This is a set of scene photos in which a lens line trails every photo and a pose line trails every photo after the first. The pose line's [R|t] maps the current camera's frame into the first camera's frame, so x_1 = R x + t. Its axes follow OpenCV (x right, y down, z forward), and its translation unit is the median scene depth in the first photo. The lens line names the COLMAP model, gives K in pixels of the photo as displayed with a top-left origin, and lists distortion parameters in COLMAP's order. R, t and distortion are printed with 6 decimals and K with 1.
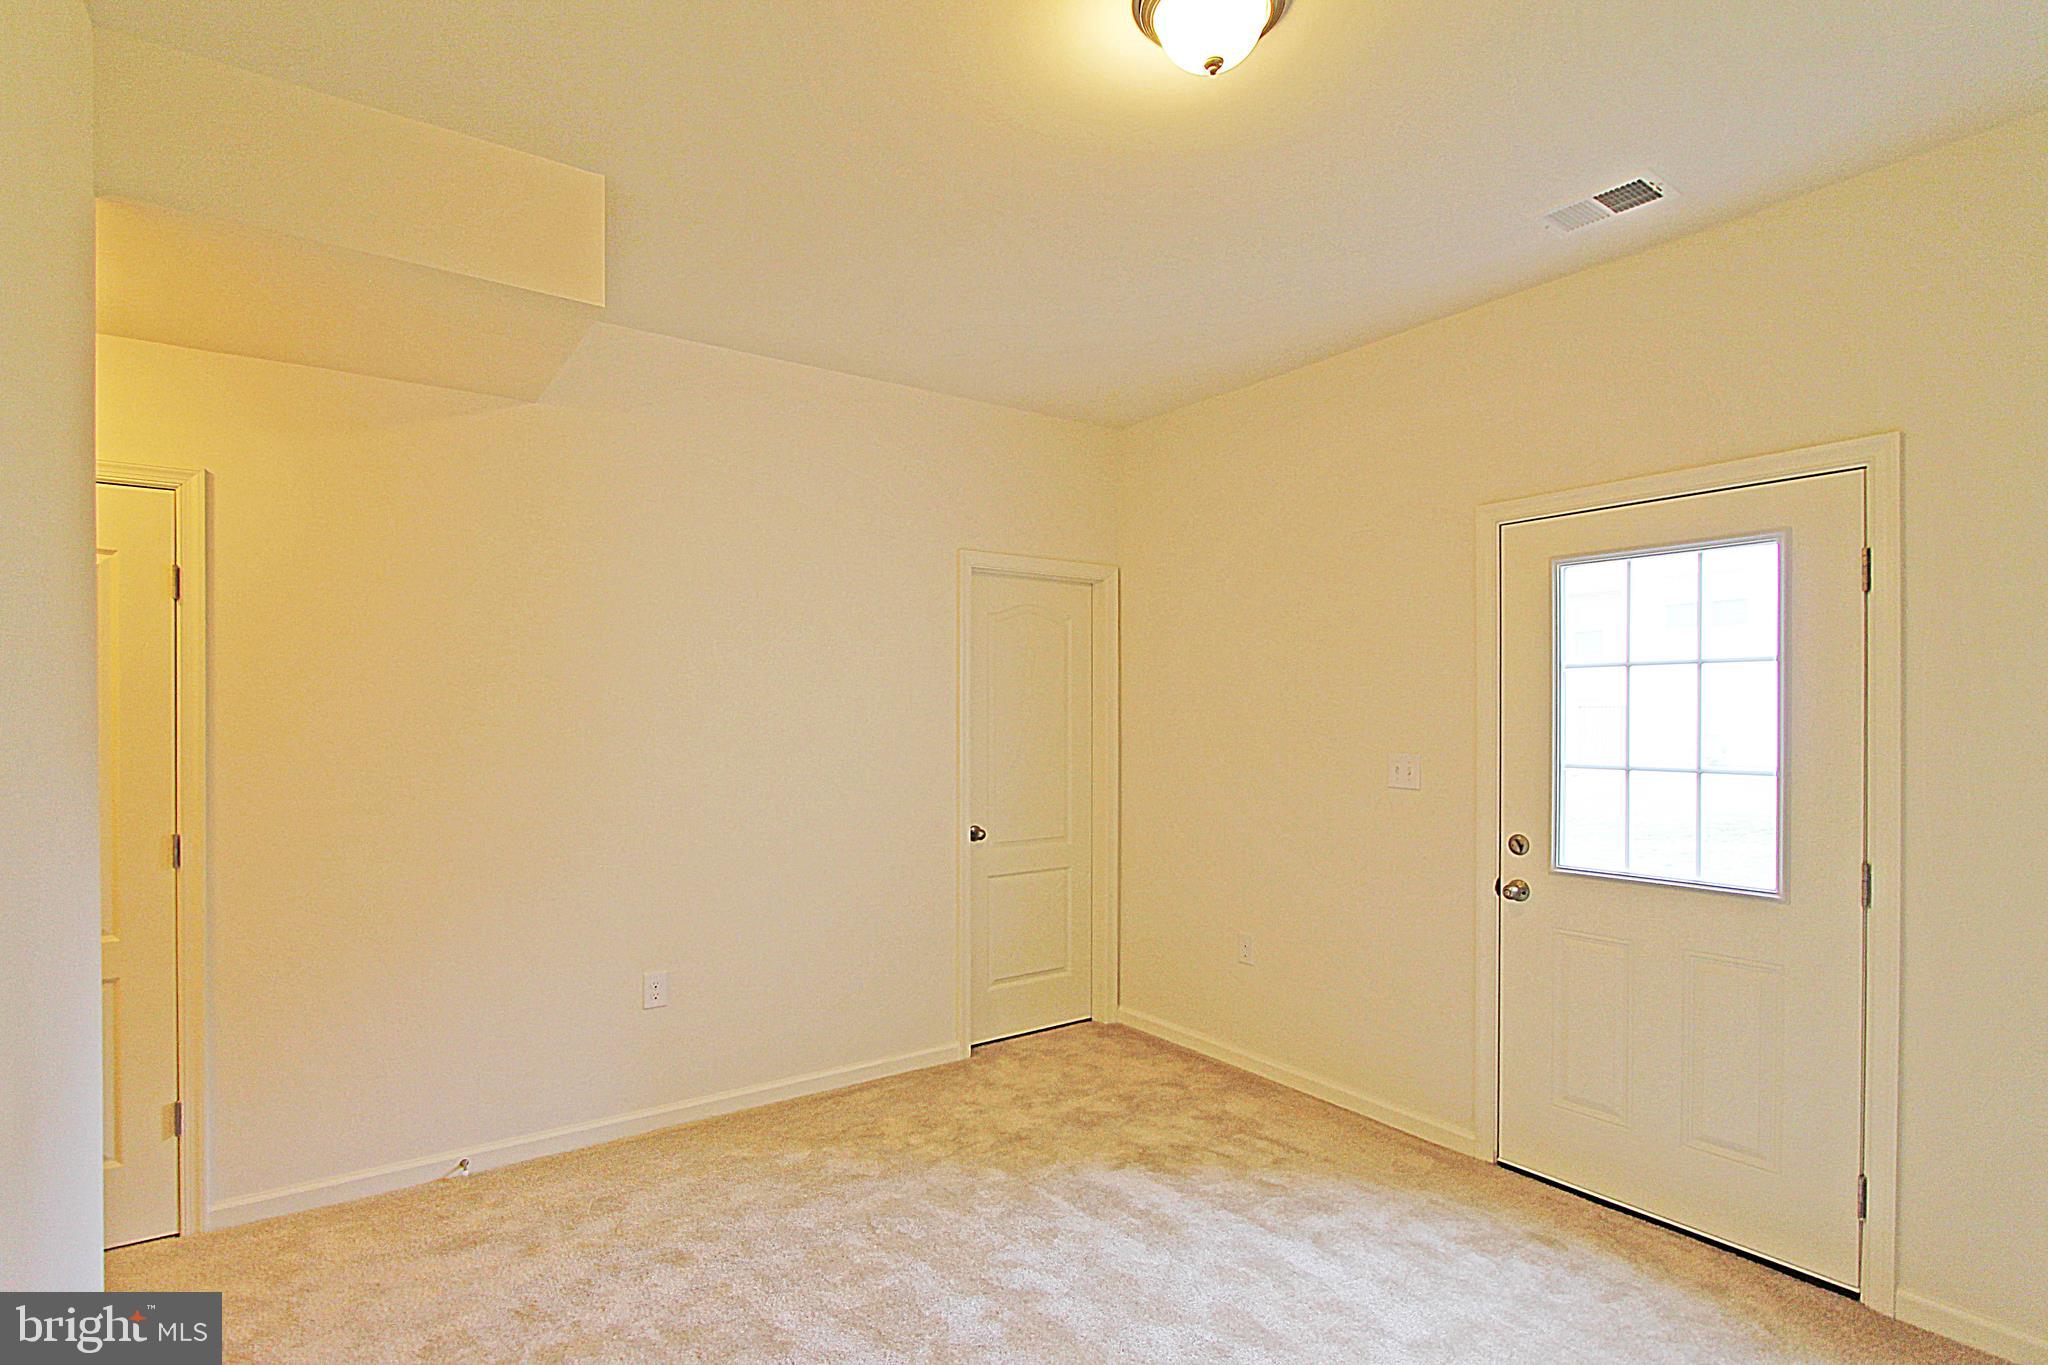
lens RADIAL K [[981.4, 0, 1030.6], [0, 981.4, 722.0], [0, 0, 1]] dist [-0.025502, 0.000420]
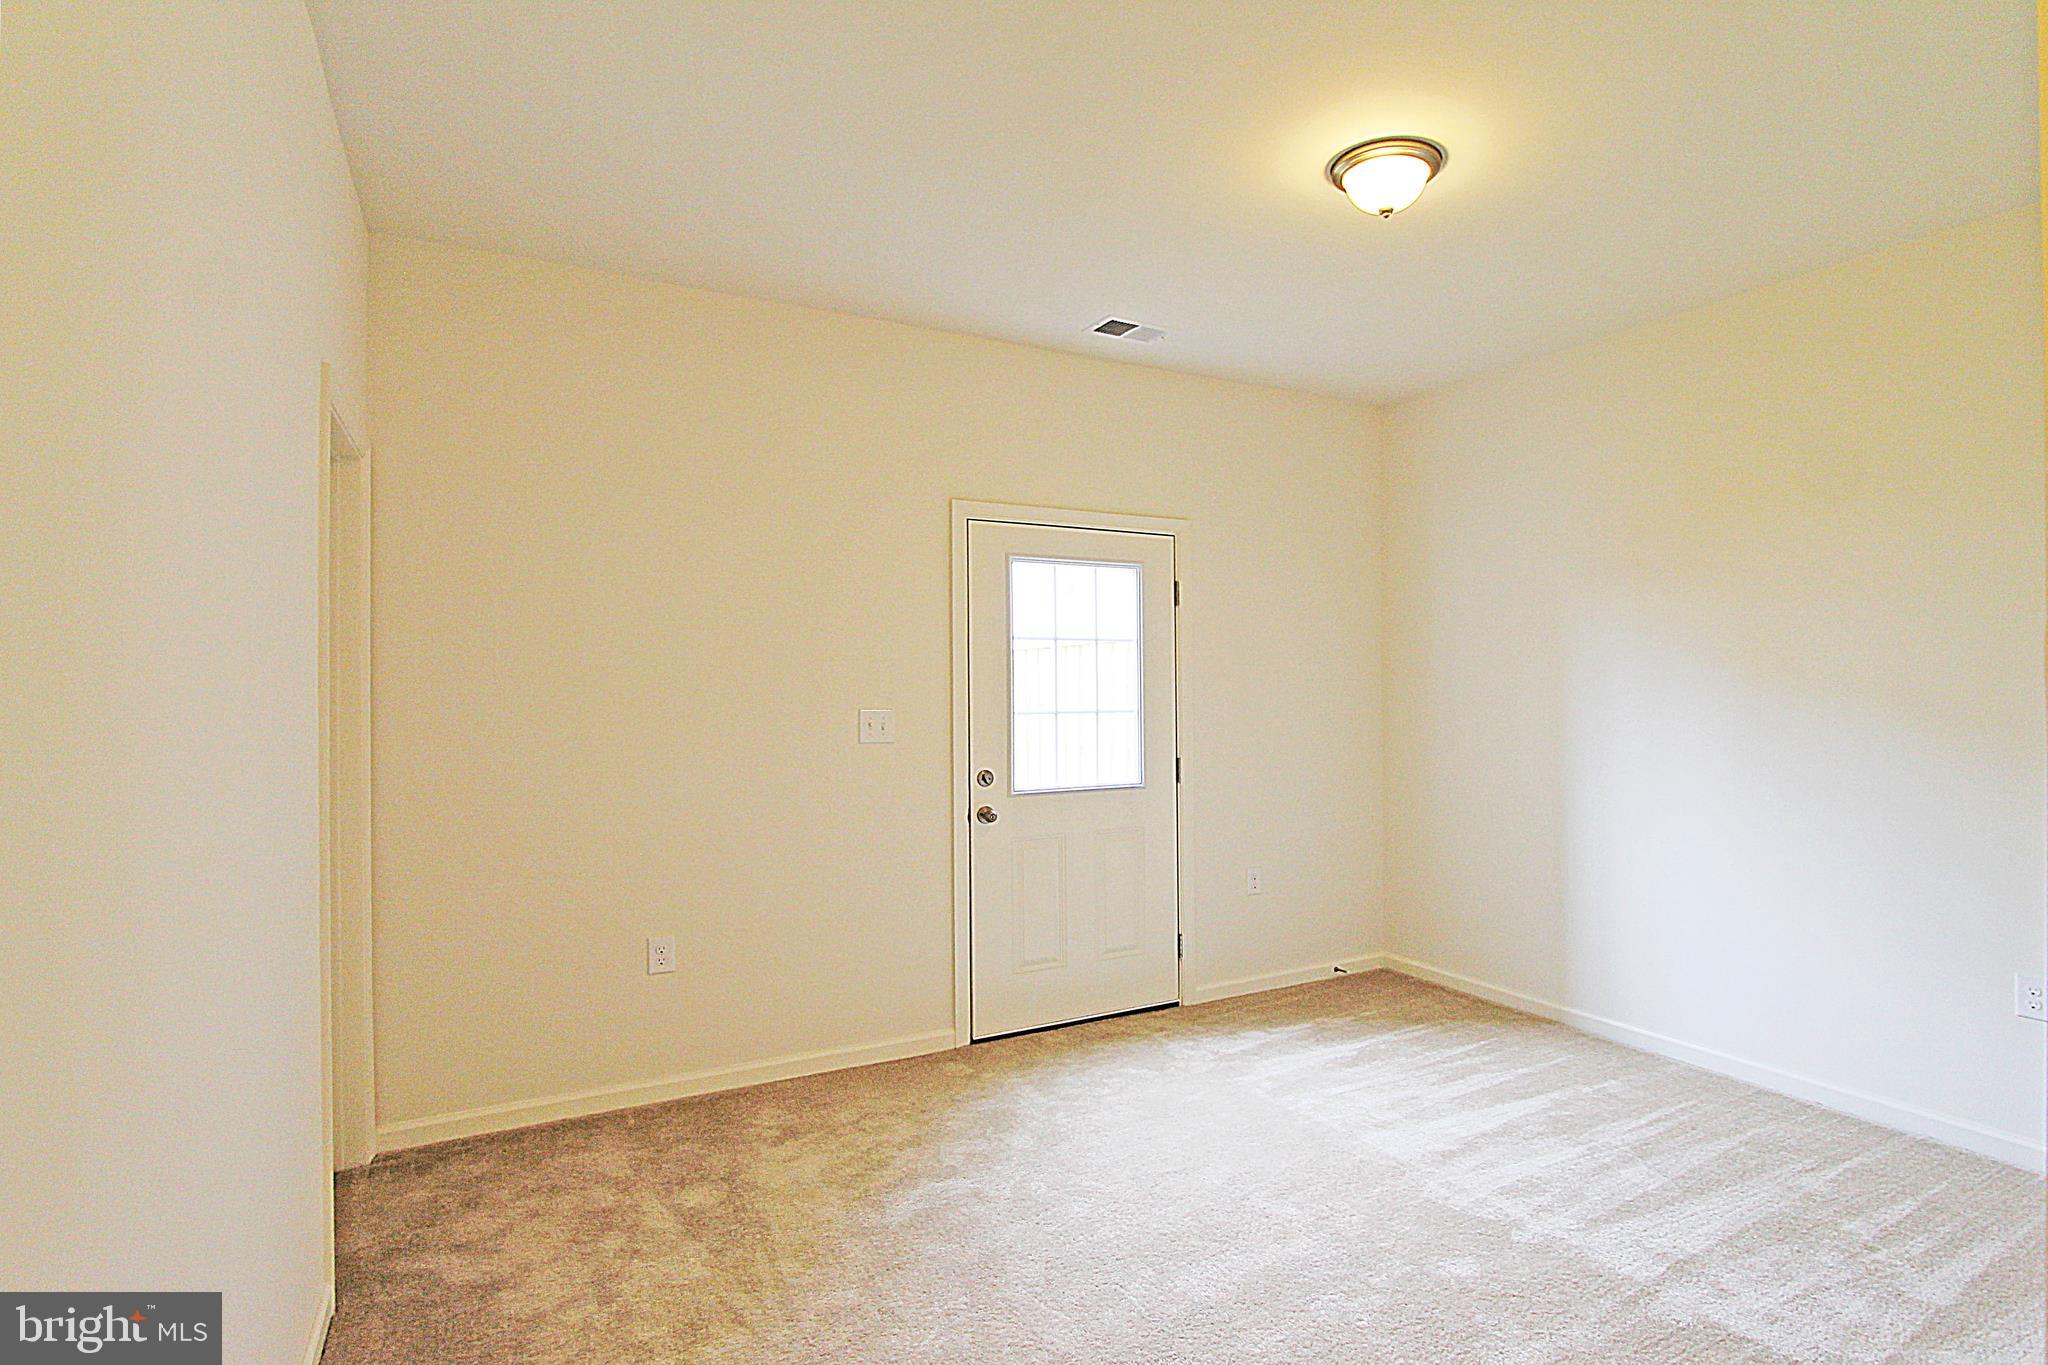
lens RADIAL K [[981.4, 0, 1030.6], [0, 981.4, 722.0], [0, 0, 1]] dist [-0.025502, 0.000420]
pose [[0.121352, -0.018811, 0.992431, -0.754377], [0.004218, 0.999821, 0.018436, 0.033166], [-0.992601, 0.001948, 0.121409, 0.819490]]
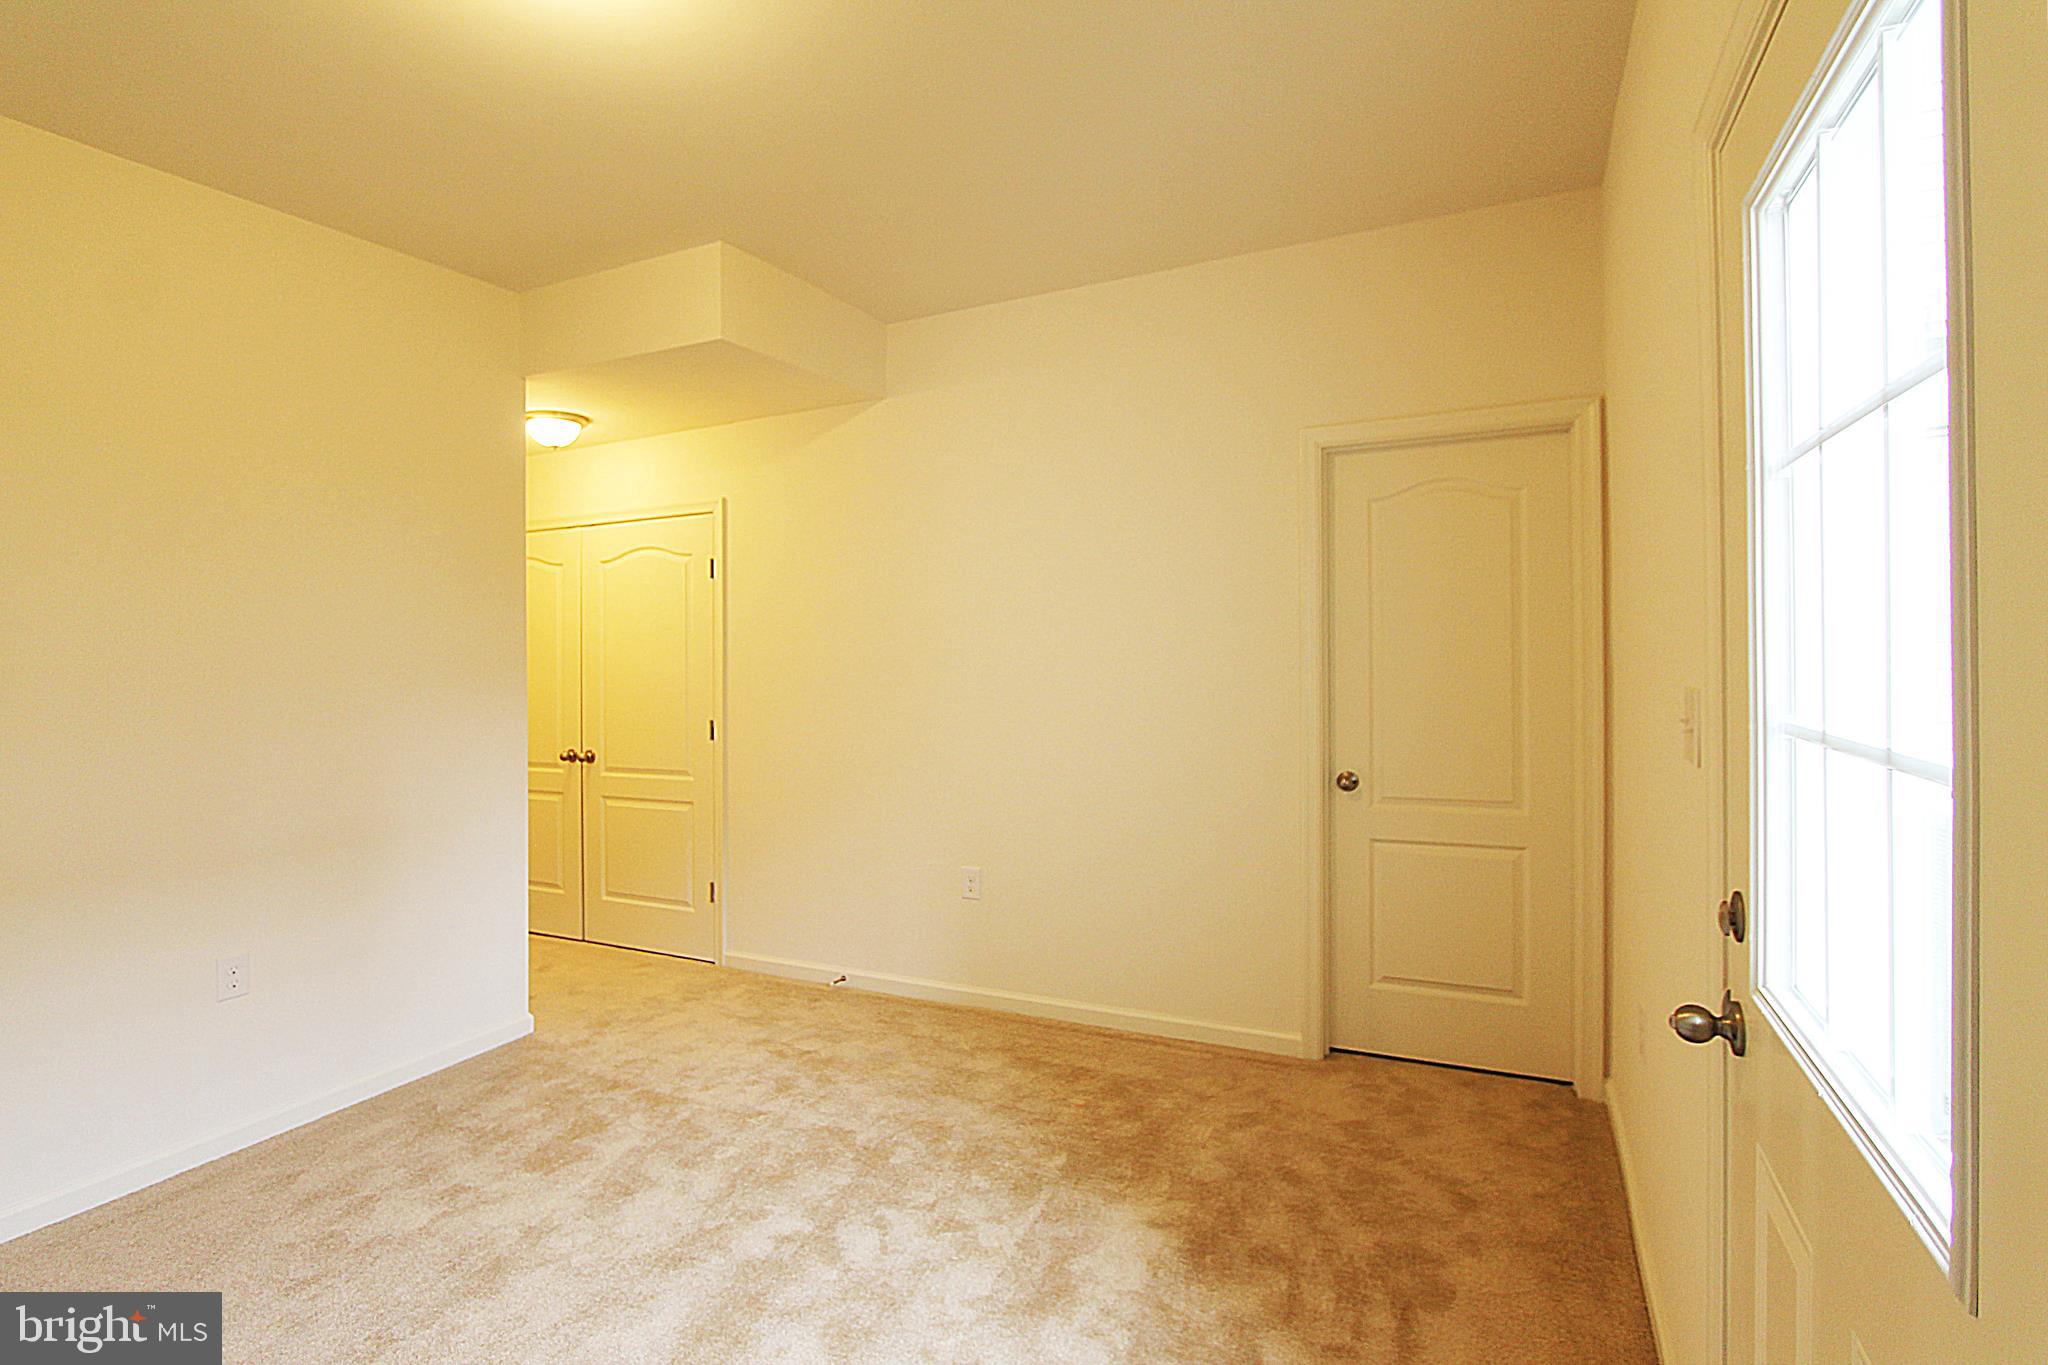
lens RADIAL K [[993.0, 0, 1022.8], [0, 993.0, 644.7], [0, 0, 1]] dist [-0.025103, 0.000114]
pose [[0.474941, -0.013903, -0.879908, 0.761542], [0.018728, 0.999808, -0.005689, 0.003420], [0.879818, -0.013777, 0.475111, 0.574333]]
